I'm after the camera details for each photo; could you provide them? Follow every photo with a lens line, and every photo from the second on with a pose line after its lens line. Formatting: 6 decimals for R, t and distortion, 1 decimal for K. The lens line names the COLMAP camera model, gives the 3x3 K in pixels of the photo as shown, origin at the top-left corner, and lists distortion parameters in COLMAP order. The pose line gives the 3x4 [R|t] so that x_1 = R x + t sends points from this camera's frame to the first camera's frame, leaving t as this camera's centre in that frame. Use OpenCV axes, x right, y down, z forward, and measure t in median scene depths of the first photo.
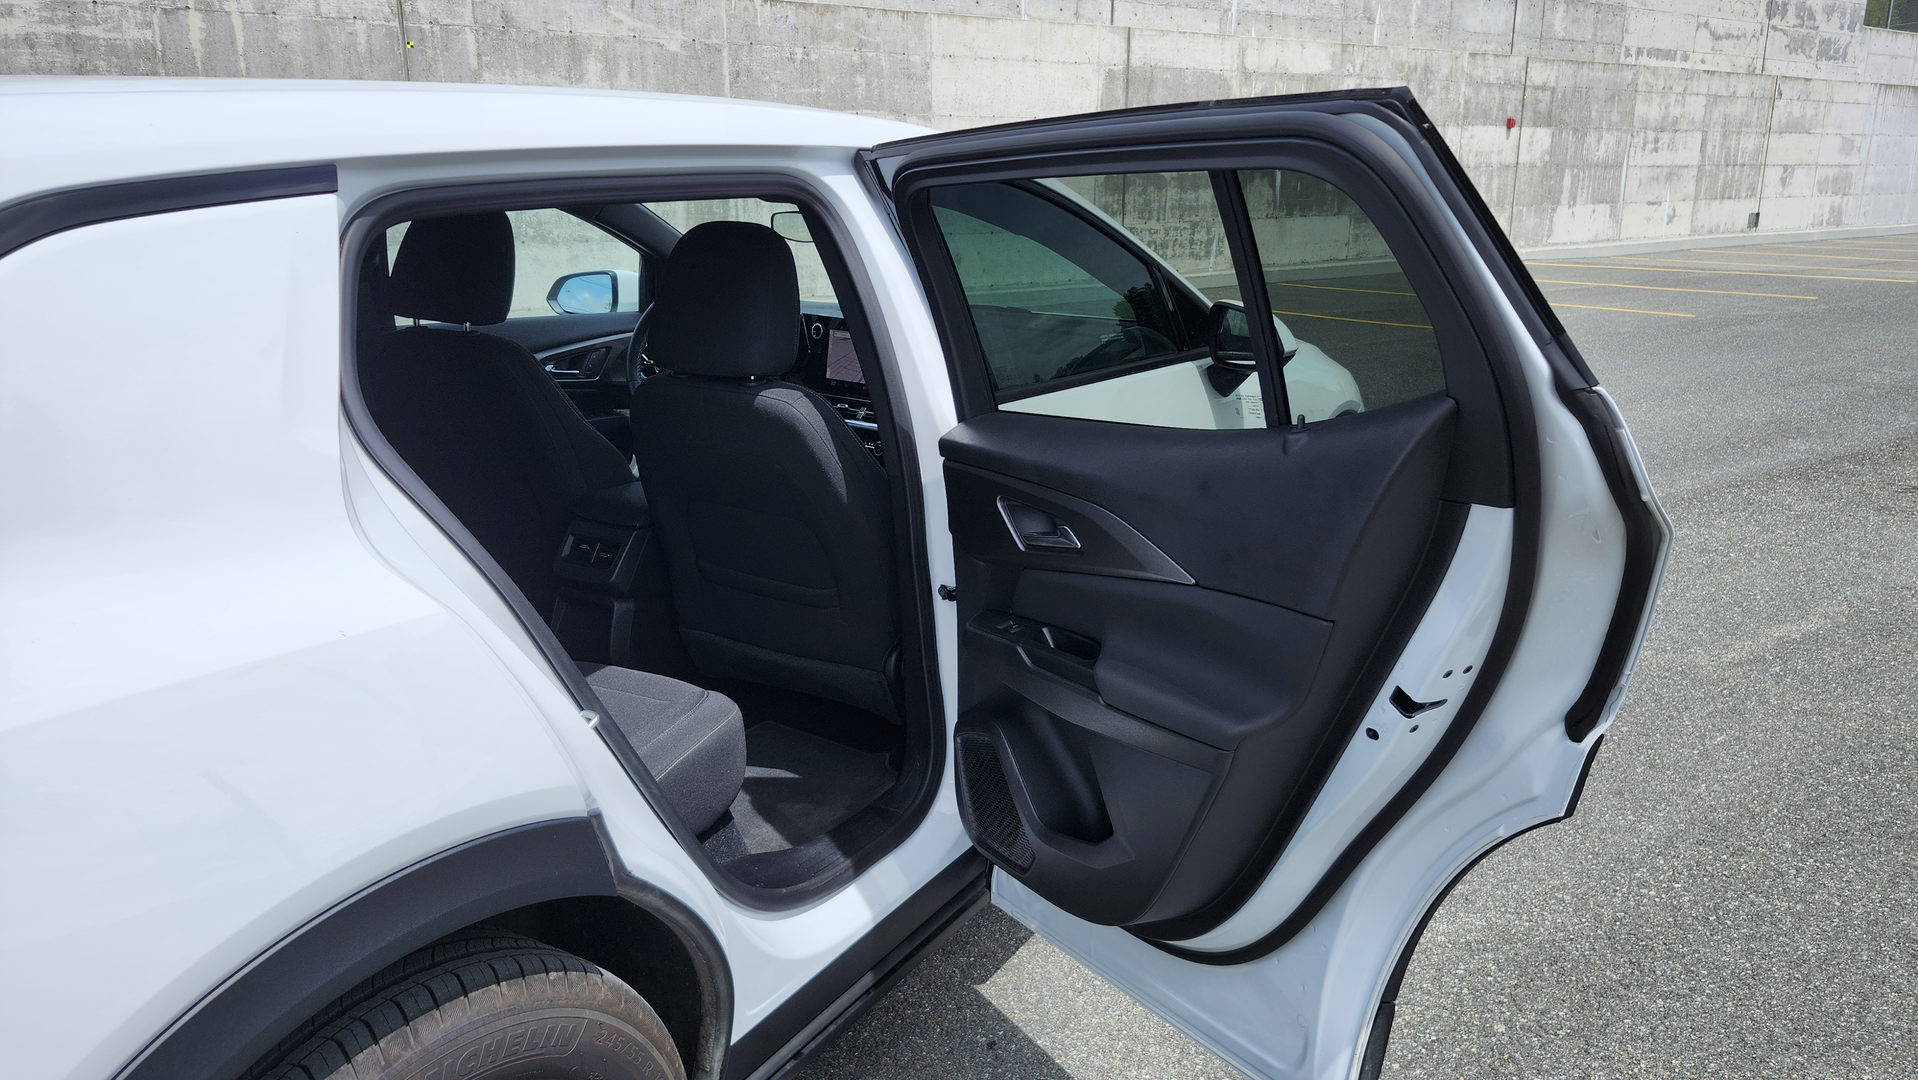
lens RADIAL K [[1353.6, 0, 926.8], [0, 1353.6, 554.1], [0, 0, 1]] dist [0.078147, -0.077201]
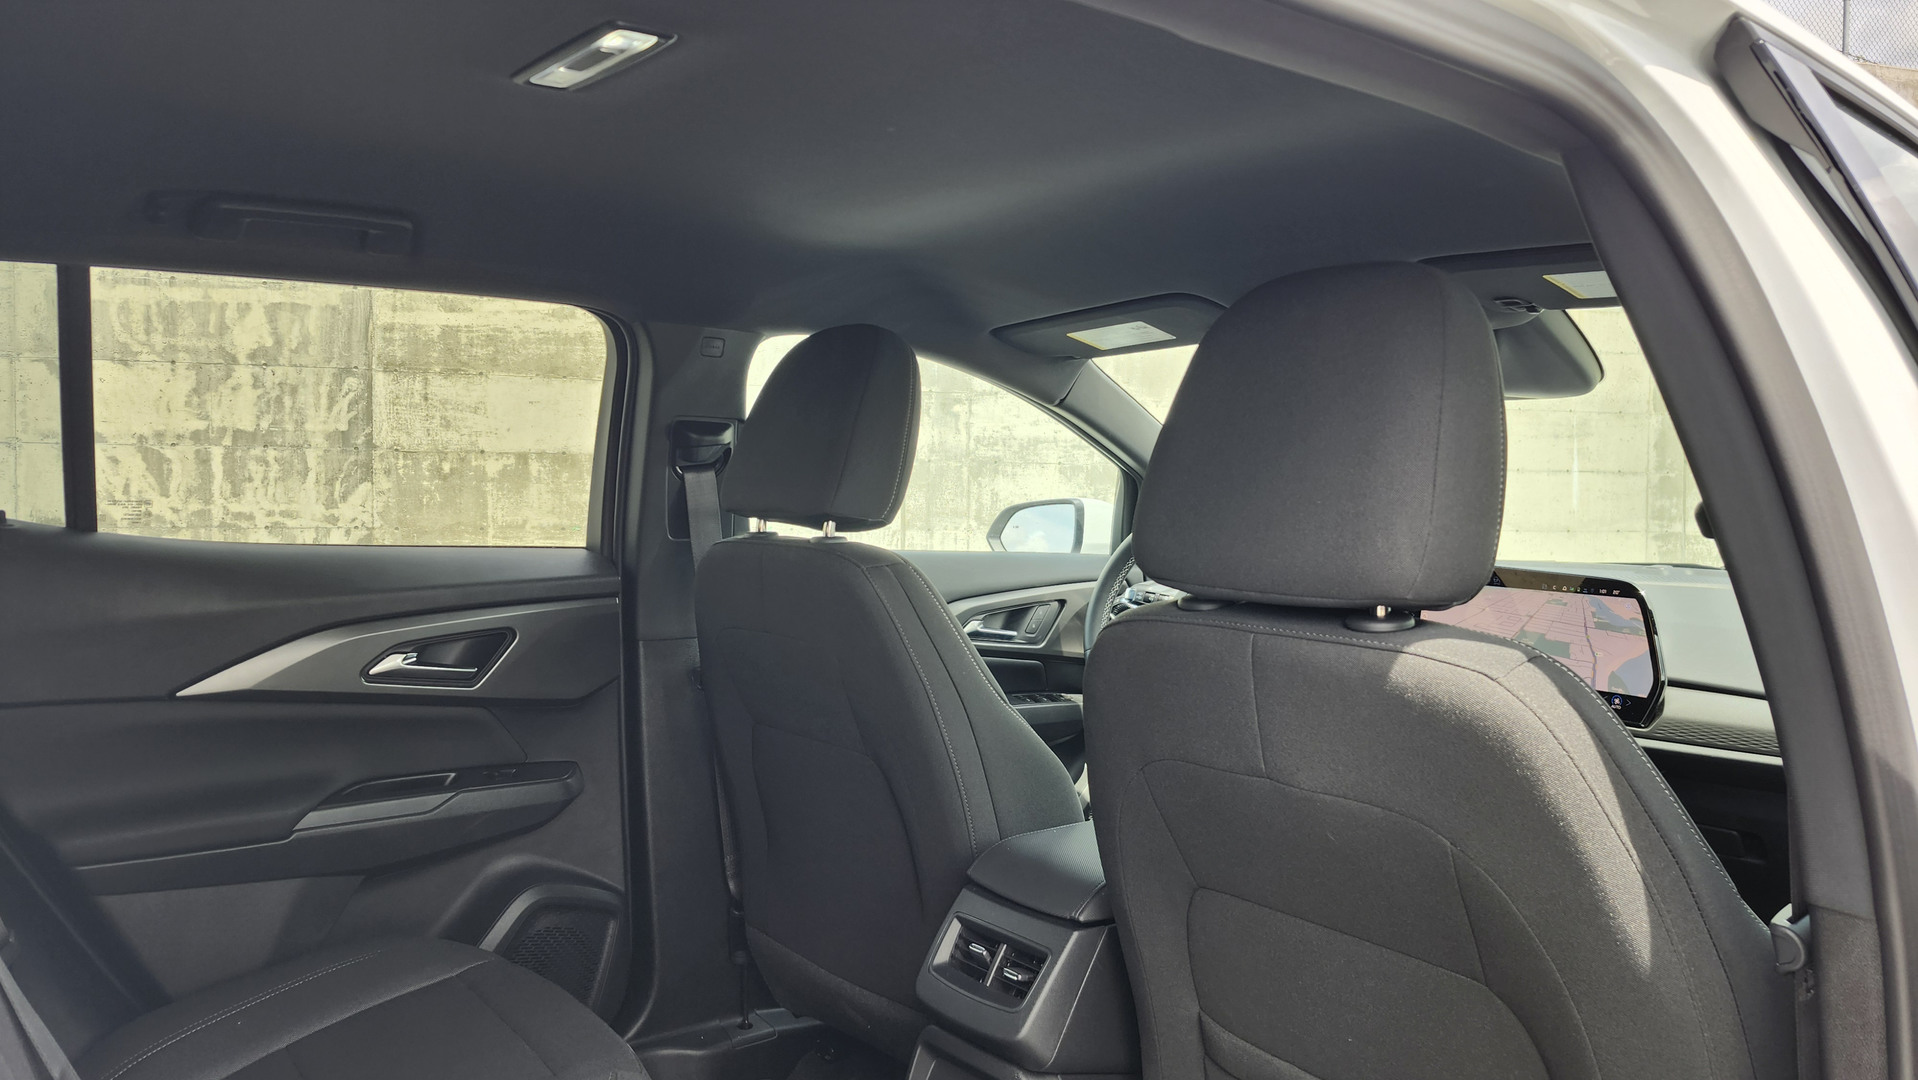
lens RADIAL K [[1353.6, 0, 971.2], [0, 1353.6, 531.6], [0, 0, 1]] dist [0.078147, -0.077201]
pose [[0.953151, 0.023924, -0.301548, -0.099848], [-0.095827, 0.969406, -0.225985, -0.039807], [0.286916, 0.244294, 0.926283, 0.470440]]
